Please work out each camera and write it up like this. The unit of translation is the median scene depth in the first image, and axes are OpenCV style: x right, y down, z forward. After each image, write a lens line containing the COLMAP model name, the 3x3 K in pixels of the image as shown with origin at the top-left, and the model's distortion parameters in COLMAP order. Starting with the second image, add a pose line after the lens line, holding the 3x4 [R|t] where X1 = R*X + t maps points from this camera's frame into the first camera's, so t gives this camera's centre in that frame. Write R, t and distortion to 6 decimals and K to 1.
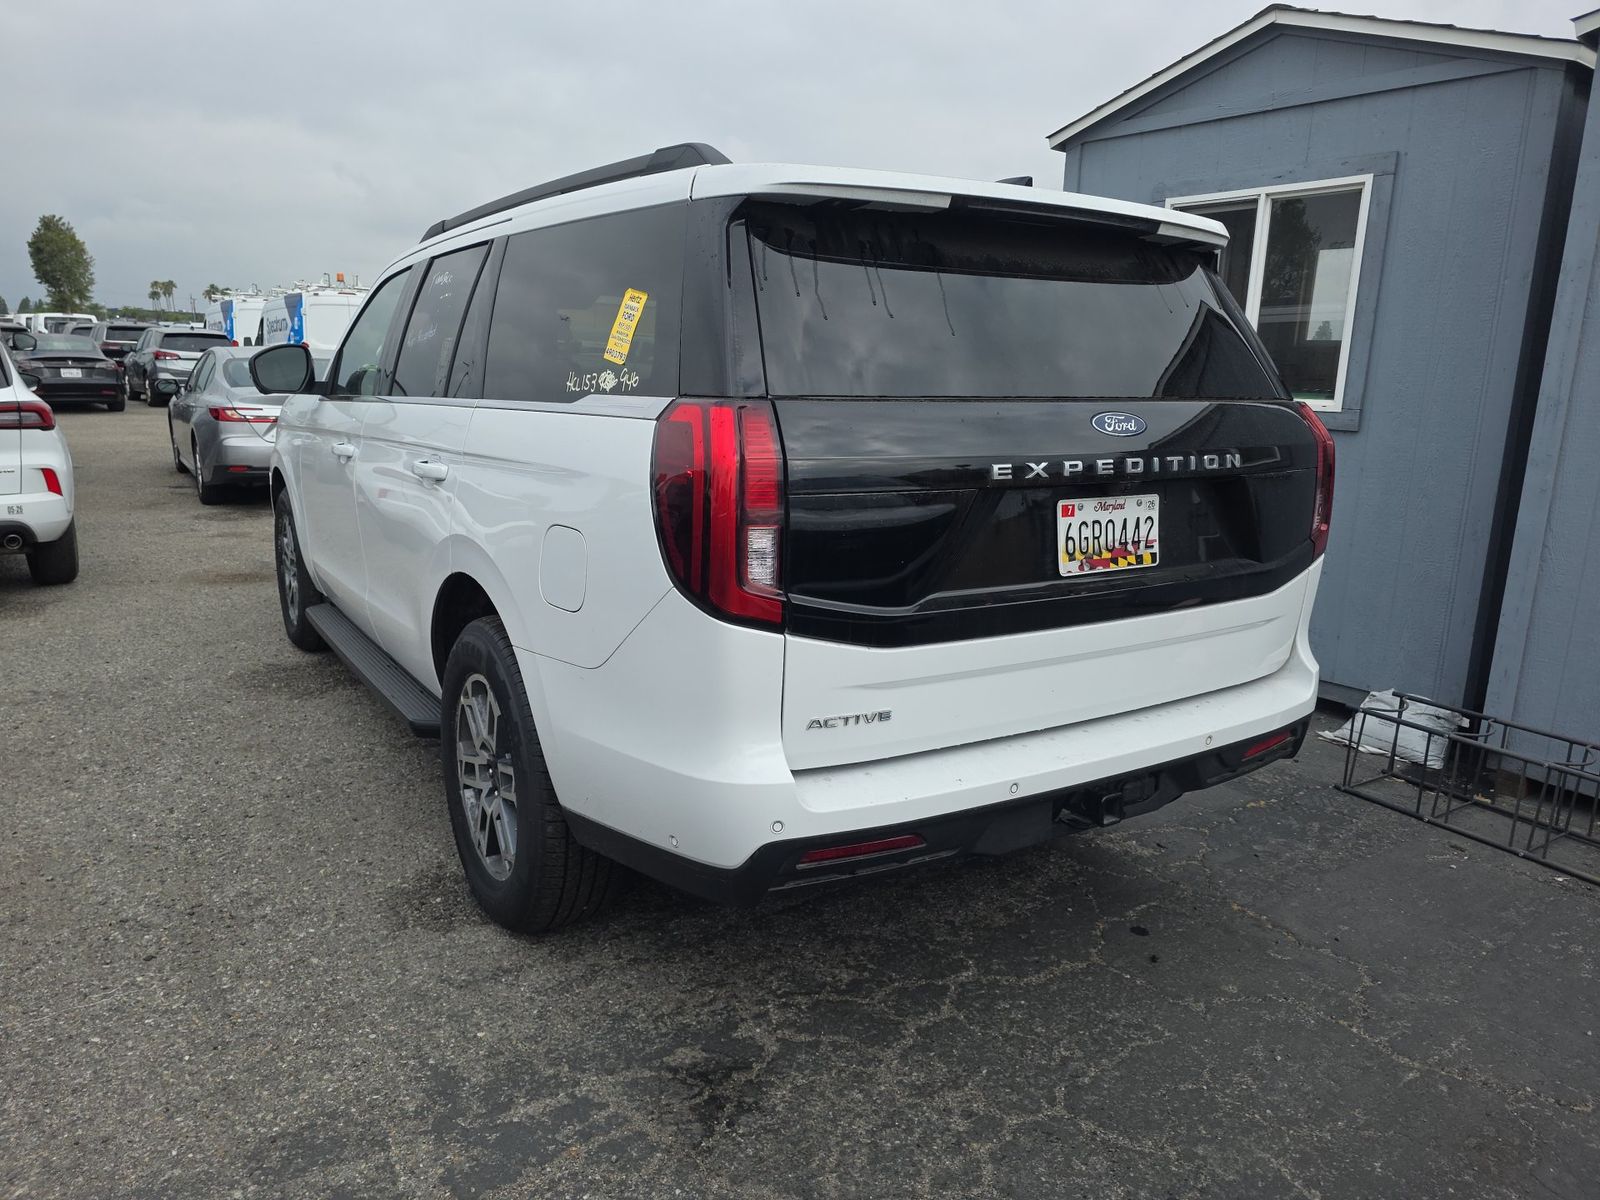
lens RADIAL K [[1095.8, 0, 810.7], [0, 1095.8, 602.8], [0, 0, 1]] dist [0.052463, -0.059064]
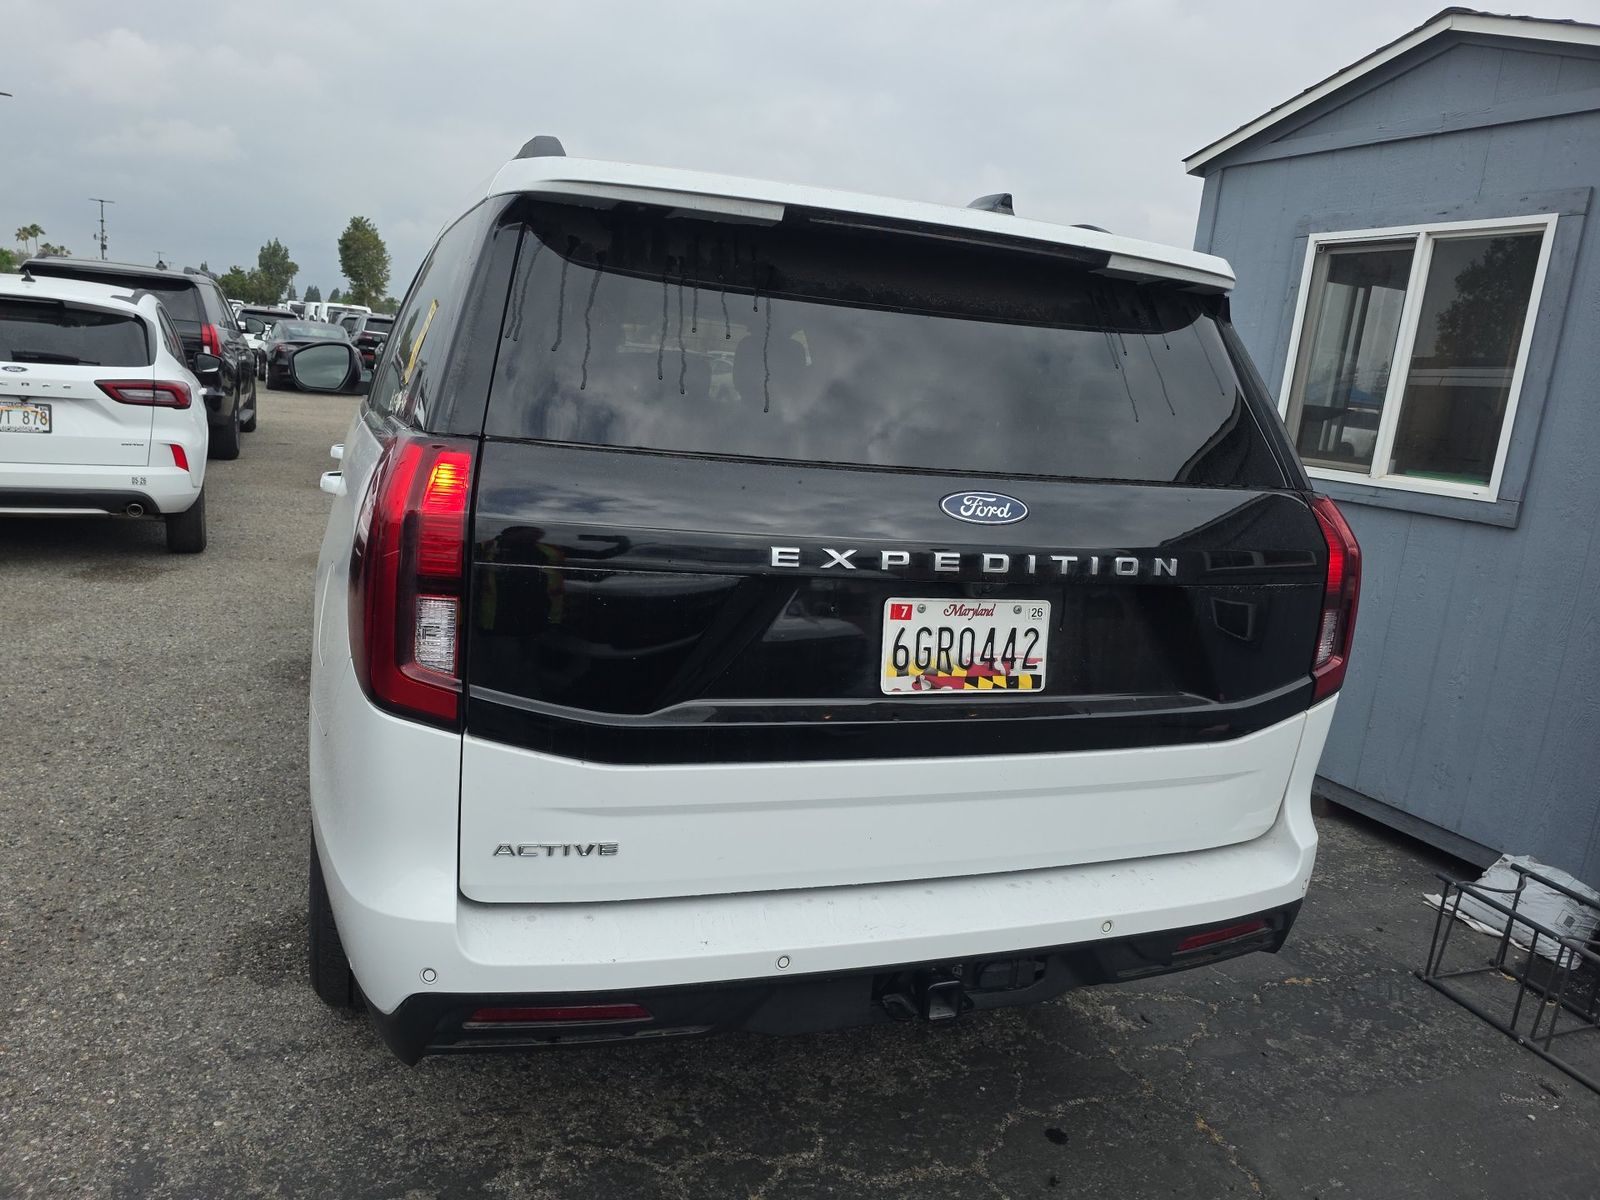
lens RADIAL K [[1095.8, 0, 796.4], [0, 1095.8, 590.2], [0, 0, 1]] dist [0.052463, -0.059064]
pose [[0.973708, 0.105011, -0.202153, 0.253872], [-0.111080, 0.993632, -0.018880, -0.061125], [0.198883, 0.040838, 0.979172, 0.181178]]
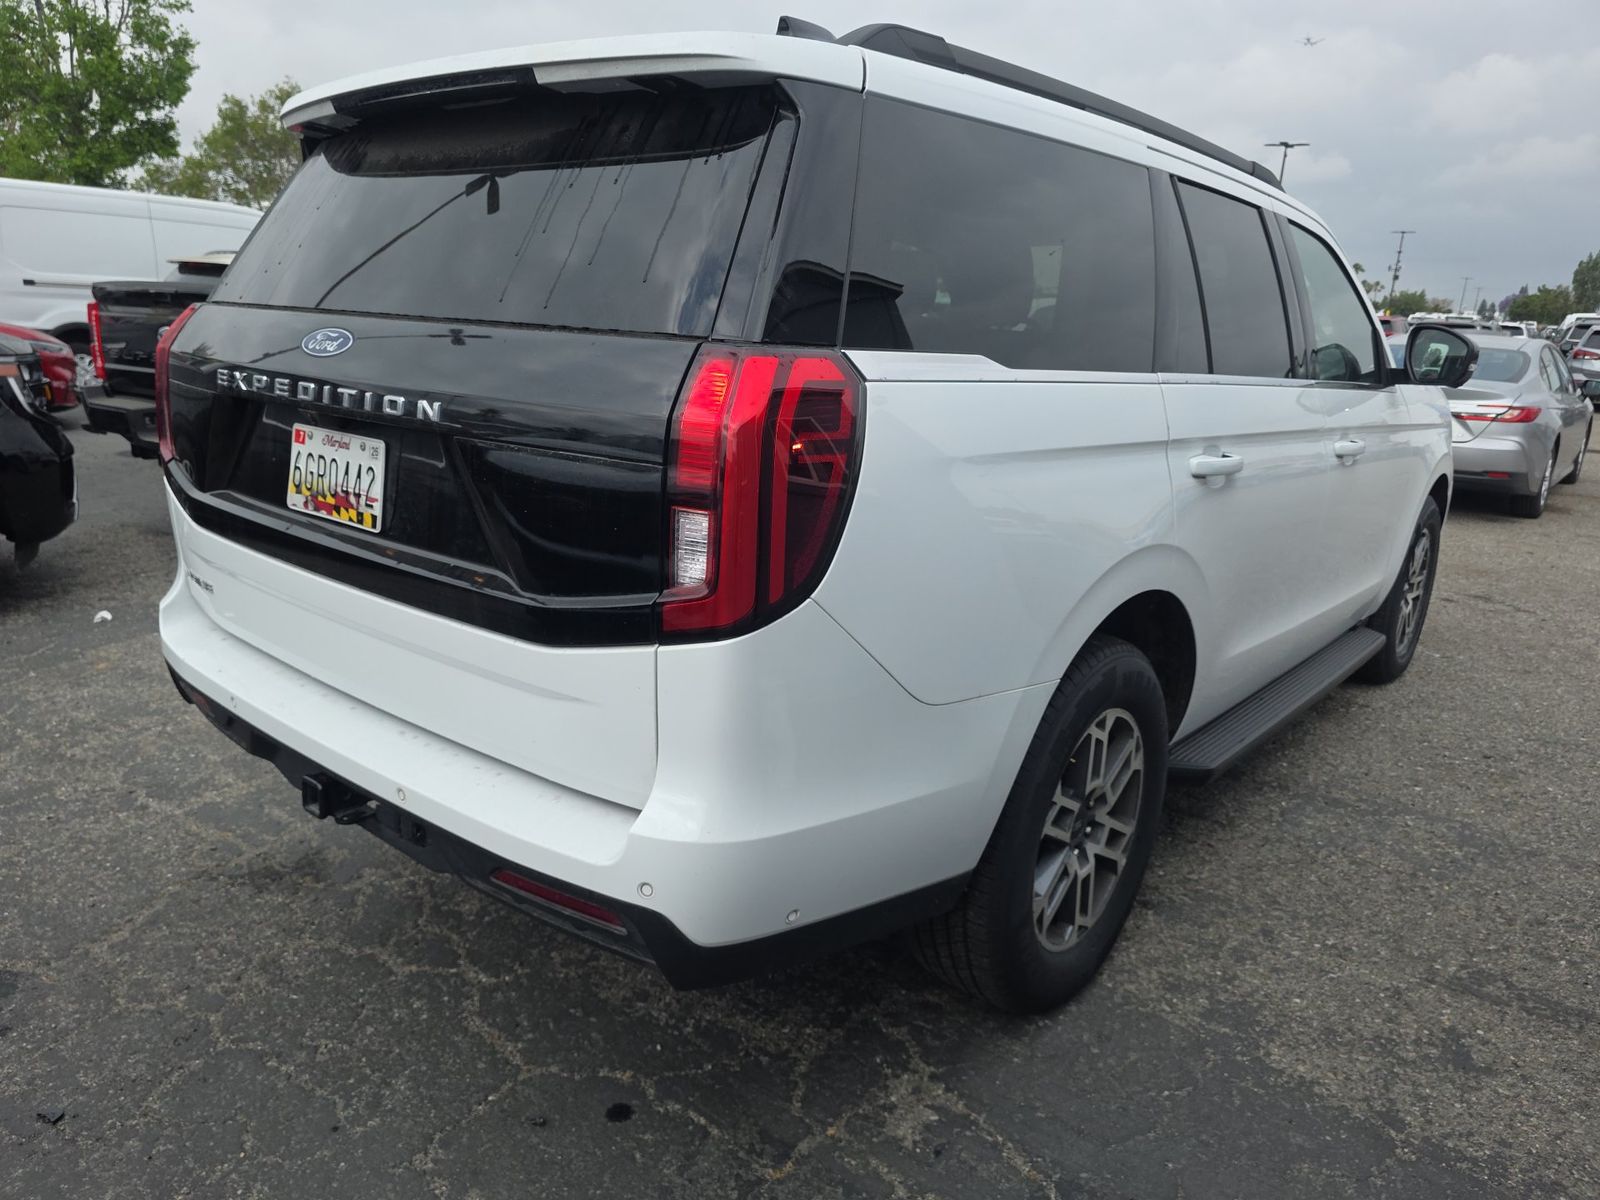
lens RADIAL K [[1095.8, 0, 759.5], [0, 1095.8, 605.5], [0, 0, 1]] dist [0.052463, -0.059064]
pose [[0.275593, 0.234135, -0.932325, 0.960187], [-0.236560, 0.956576, 0.170299, -0.154684], [0.931712, 0.173618, 0.319012, 0.868697]]
